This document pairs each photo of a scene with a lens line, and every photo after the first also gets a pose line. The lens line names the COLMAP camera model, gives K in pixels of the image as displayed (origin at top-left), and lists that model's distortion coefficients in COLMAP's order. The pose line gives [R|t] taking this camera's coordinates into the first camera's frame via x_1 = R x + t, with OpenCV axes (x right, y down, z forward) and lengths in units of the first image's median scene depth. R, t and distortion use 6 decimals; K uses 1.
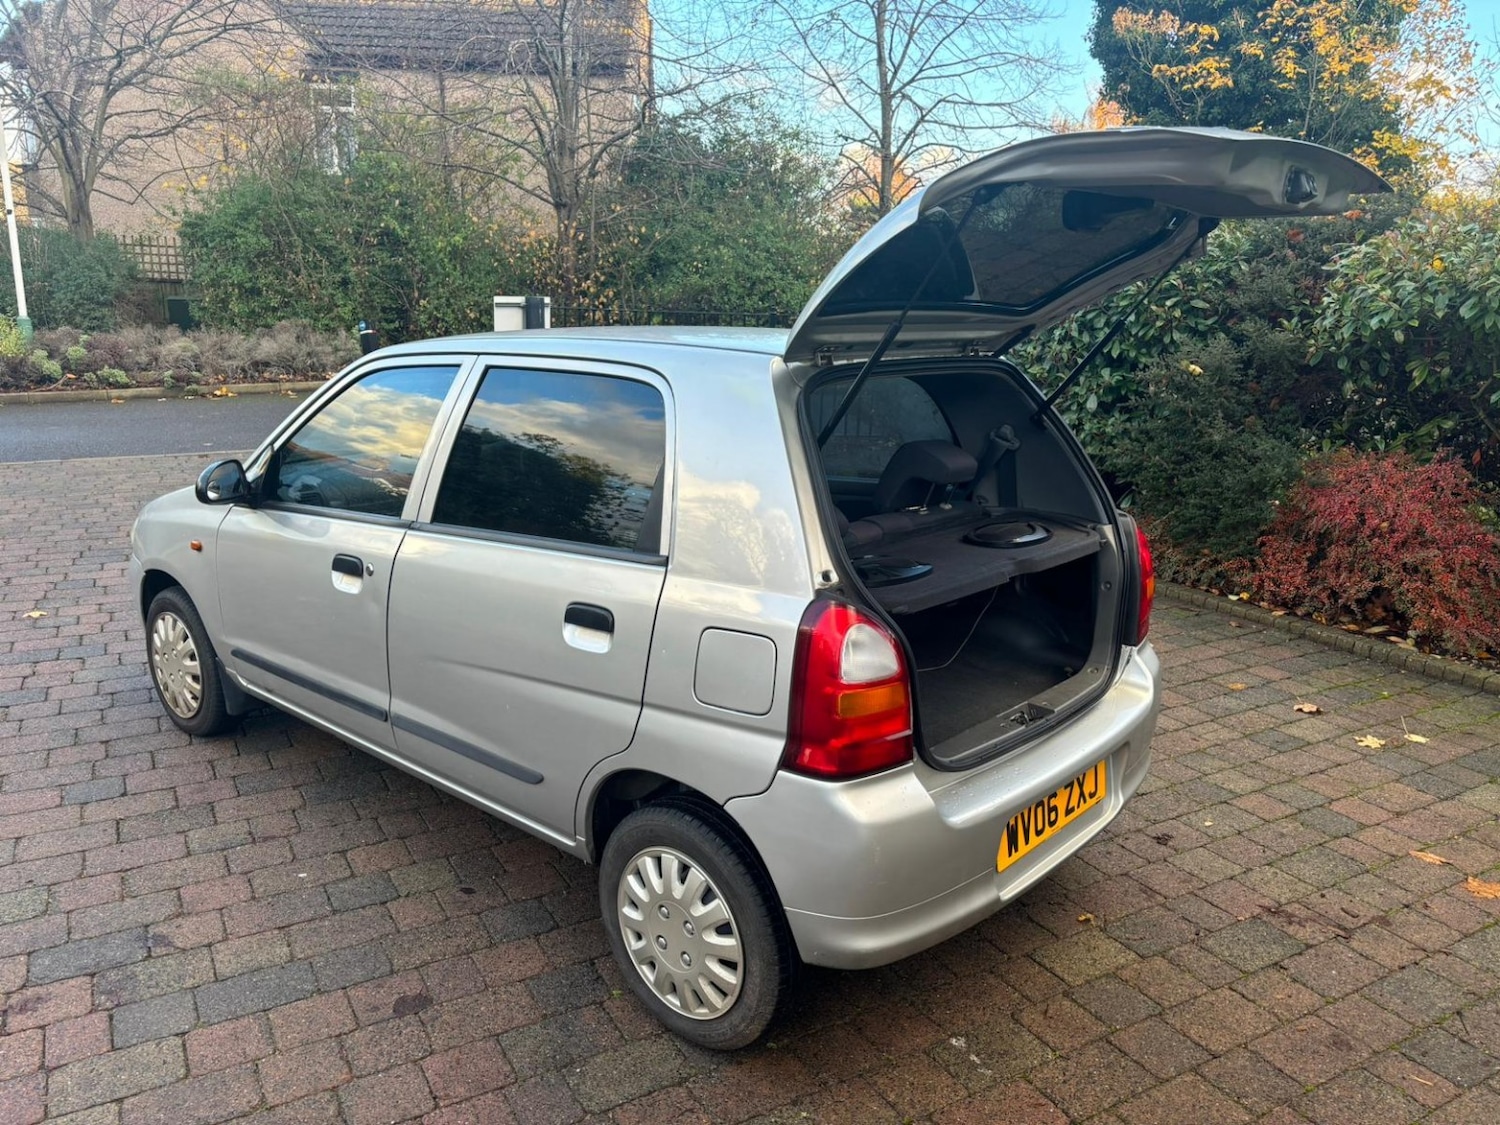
lens RADIAL K [[1147.0, 0, 762.8], [0, 1147.0, 561.8], [0, 0, 1]] dist [0.049855, -0.052667]
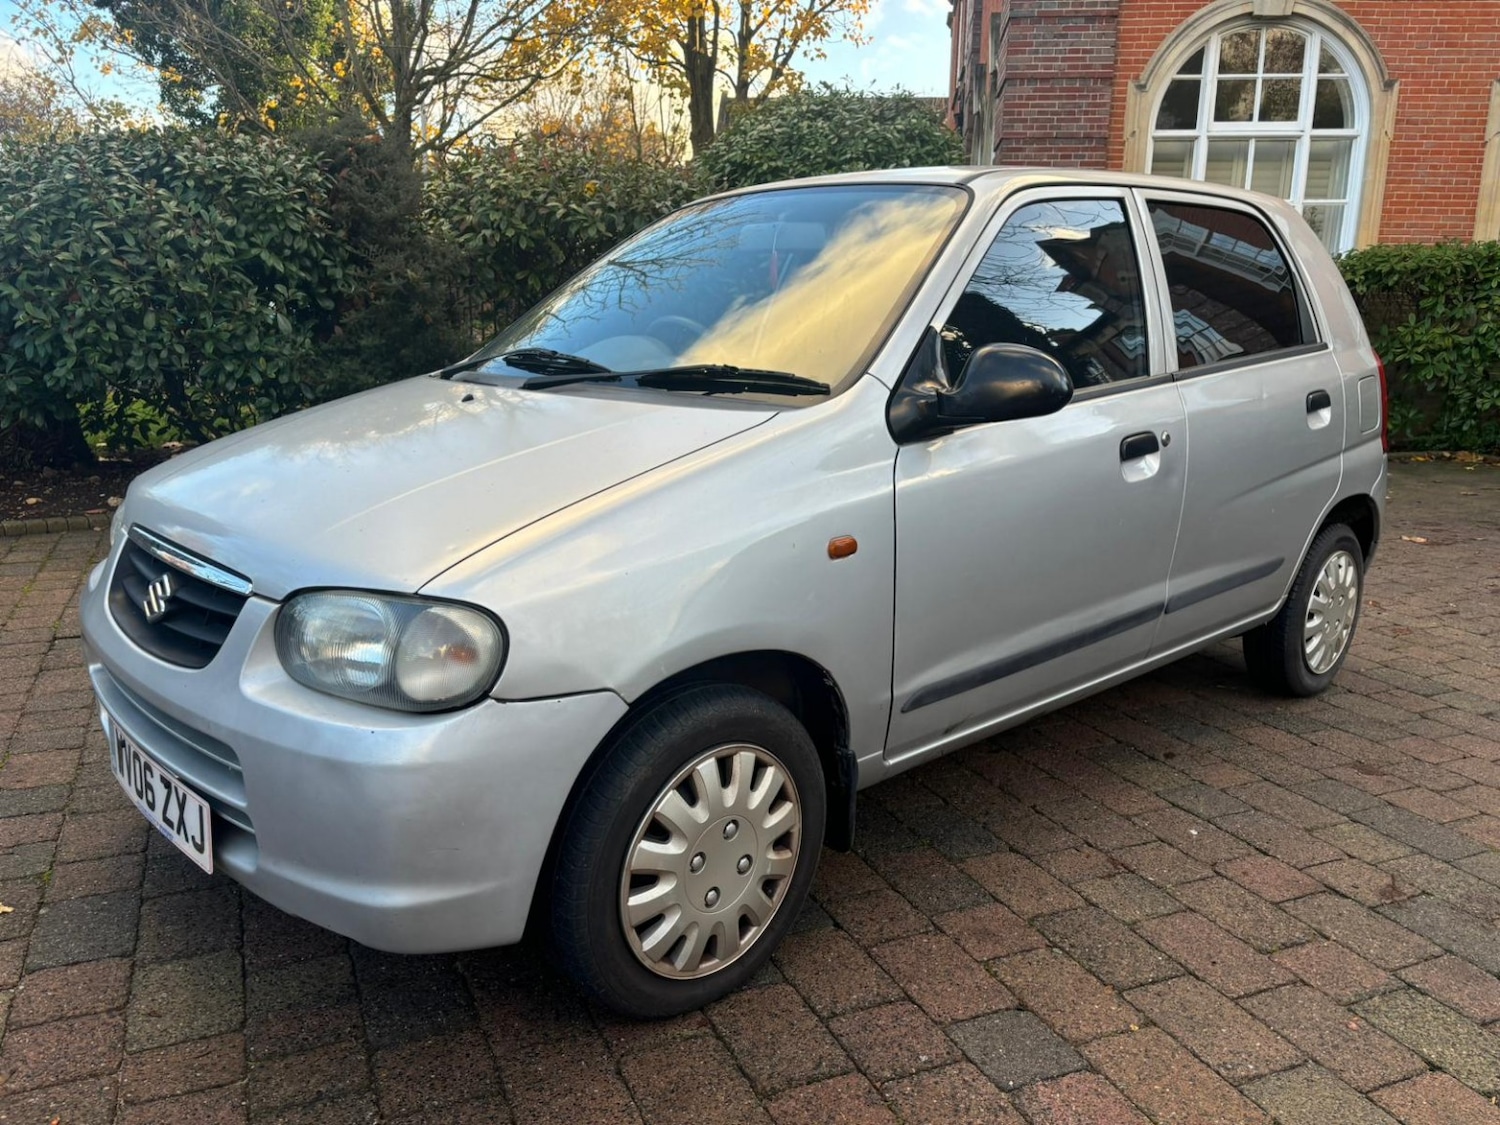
lens RADIAL K [[1146.2, 0, 775.8], [0, 1146.2, 563.0], [0, 0, 1]] dist [0.054457, -0.060471]
pose [[0.084552, -0.234393, 0.968458, -1.201388], [0.218931, 0.952558, 0.211431, -0.146915], [-0.972070, 0.194149, 0.131857, 1.183758]]
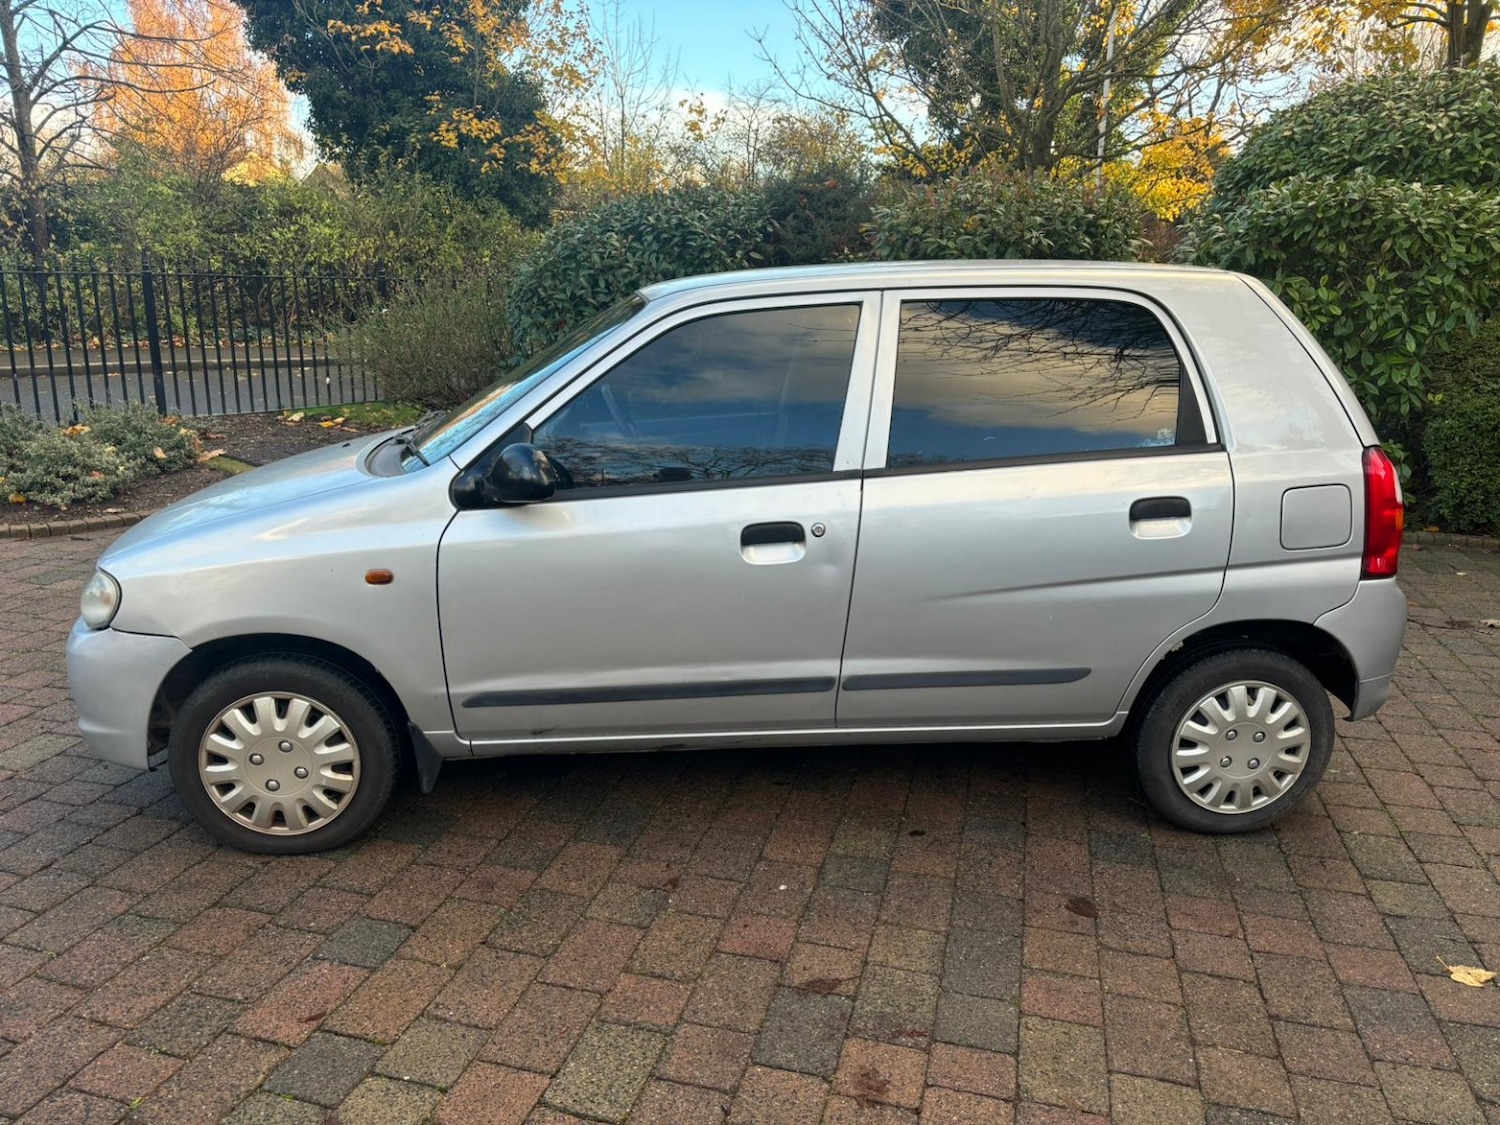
lens RADIAL K [[1147.0, 0, 762.8], [0, 1147.0, 561.8], [0, 0, 1]] dist [0.049855, -0.052667]
pose [[0.689076, -0.188362, 0.699781, -1.016713], [0.169853, 0.980711, 0.096727, -0.064494], [-0.704503, 0.052208, 0.707778, 0.385751]]
